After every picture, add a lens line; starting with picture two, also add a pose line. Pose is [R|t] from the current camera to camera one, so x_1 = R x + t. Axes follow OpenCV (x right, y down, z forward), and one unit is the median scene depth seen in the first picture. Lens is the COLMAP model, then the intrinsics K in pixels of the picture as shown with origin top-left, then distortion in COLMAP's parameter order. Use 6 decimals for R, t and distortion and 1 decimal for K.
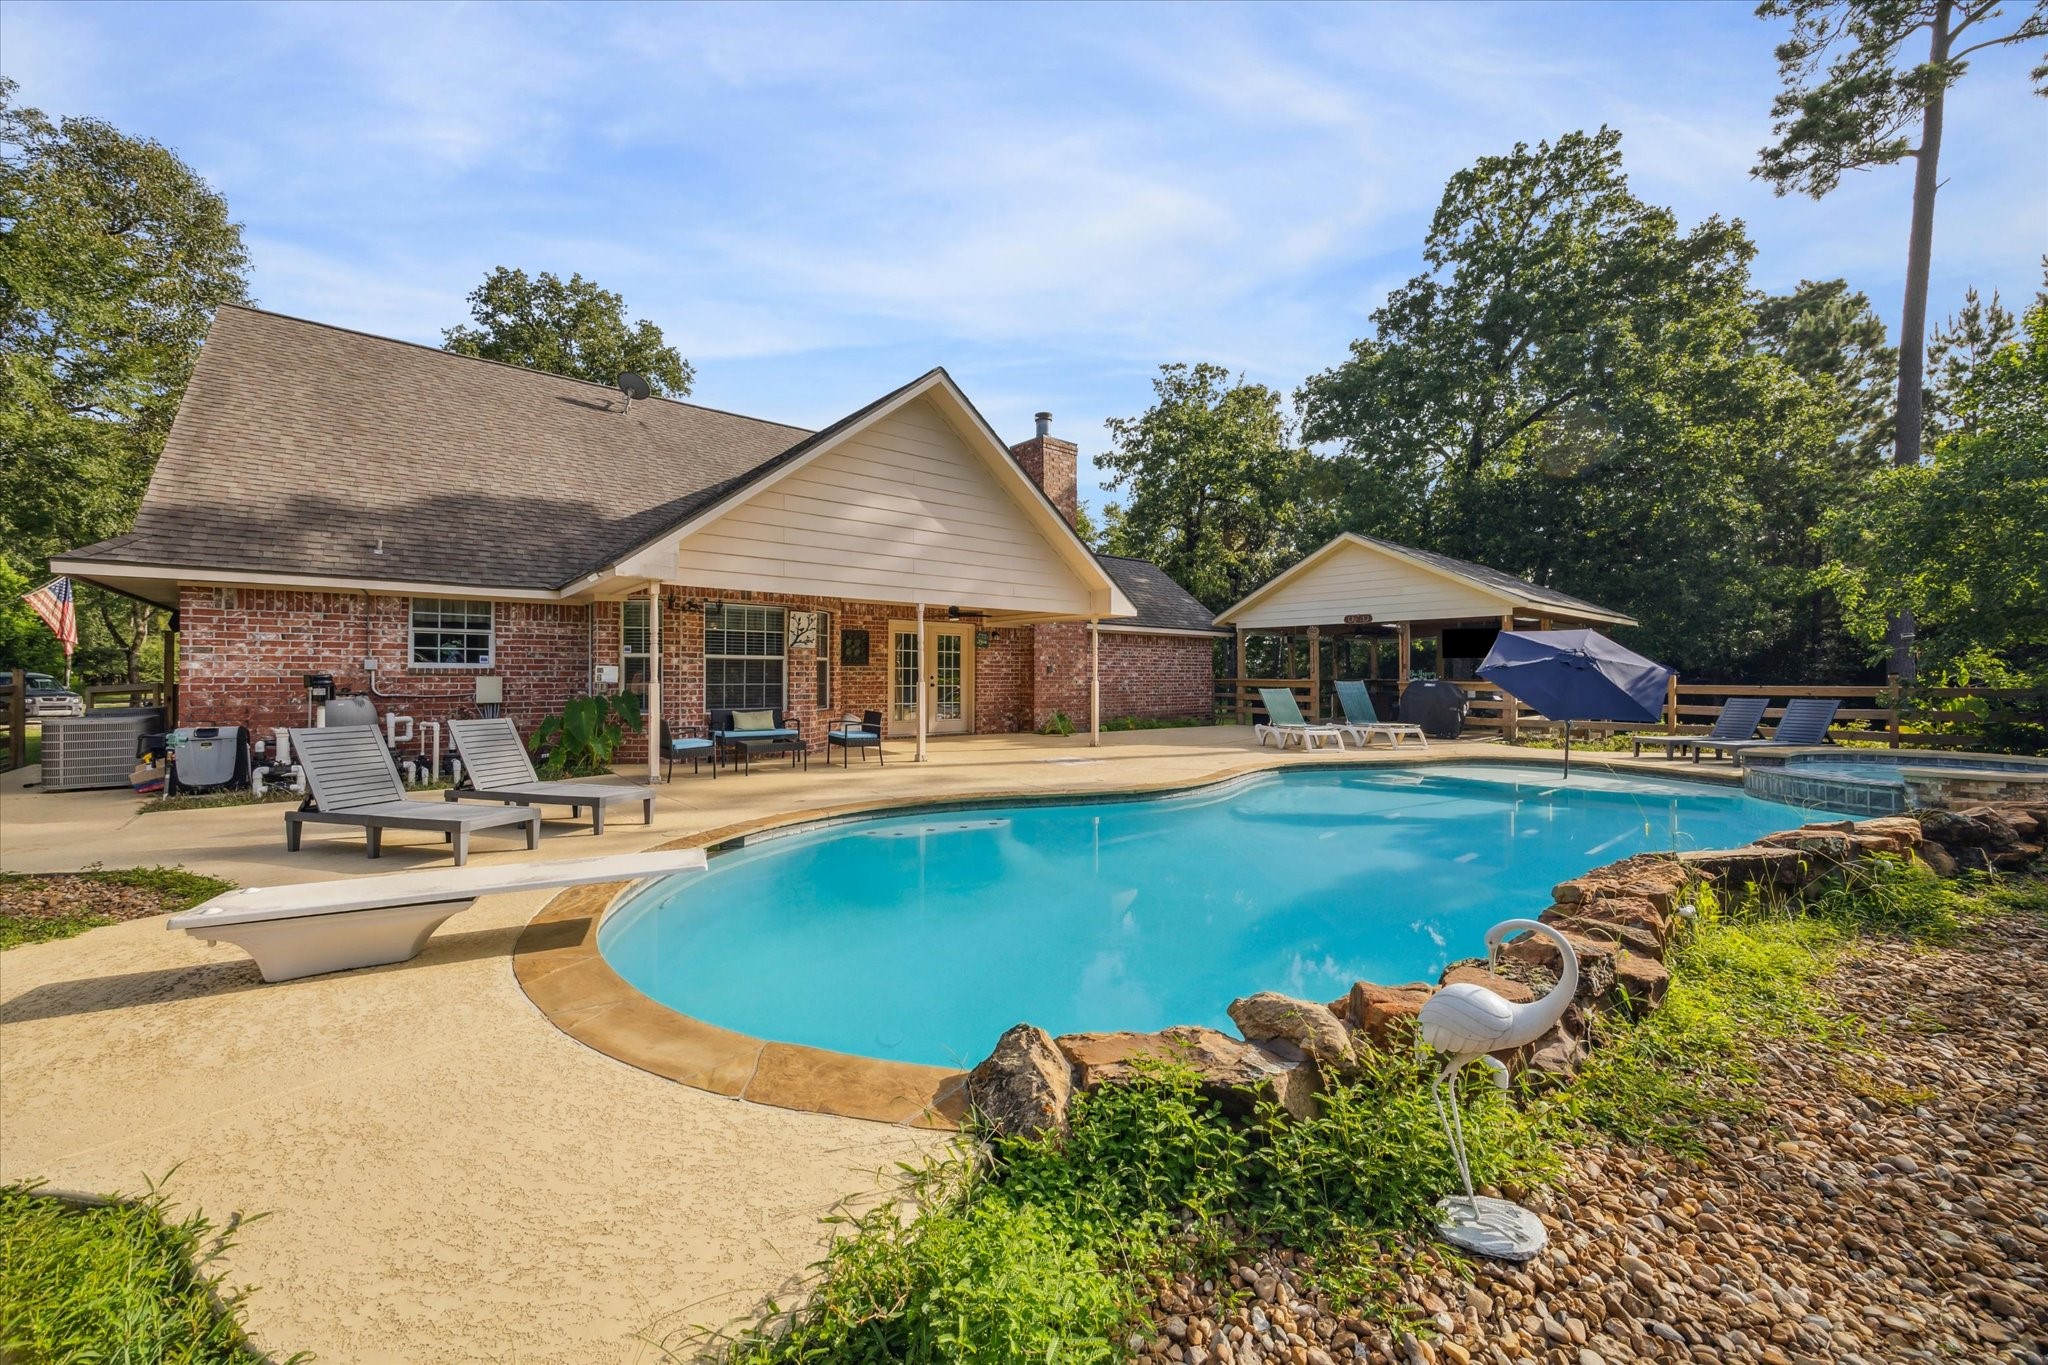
lens RADIAL K [[817.0, 0, 1027.2], [0, 817.0, 654.1], [0, 0, 1]] dist [-0.000913, 0.000380]
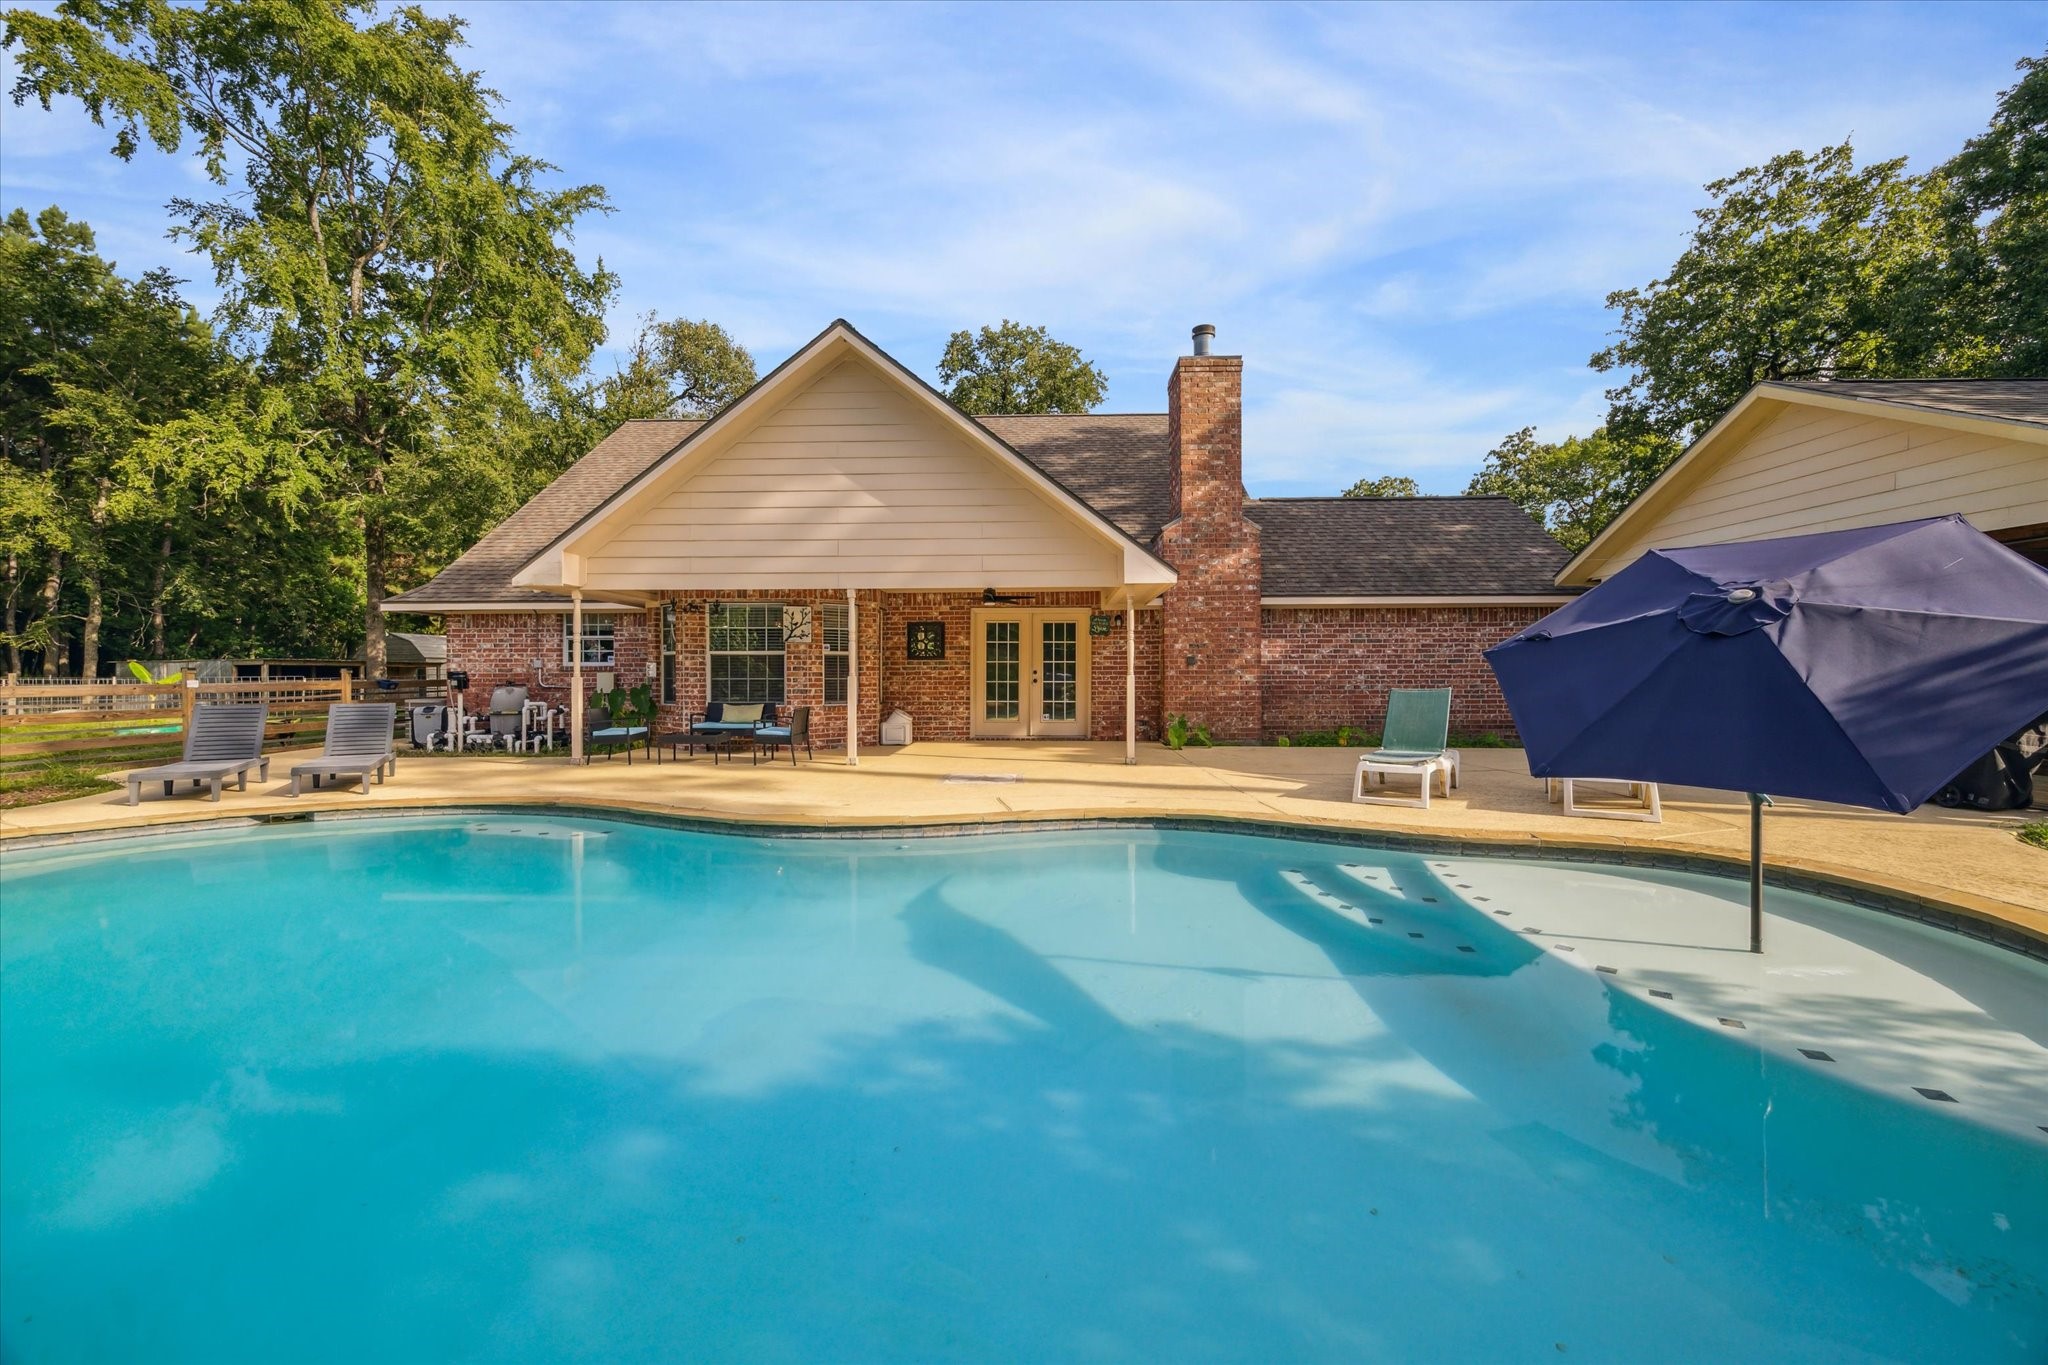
lens RADIAL K [[817.0, 0, 1027.2], [0, 817.0, 654.1], [0, 0, 1]] dist [-0.000913, 0.000380]
pose [[0.725035, -0.019612, -0.688433, 0.609297], [0.022357, 0.999738, -0.004934, 0.017719], [0.688350, -0.011815, 0.725283, 0.468755]]
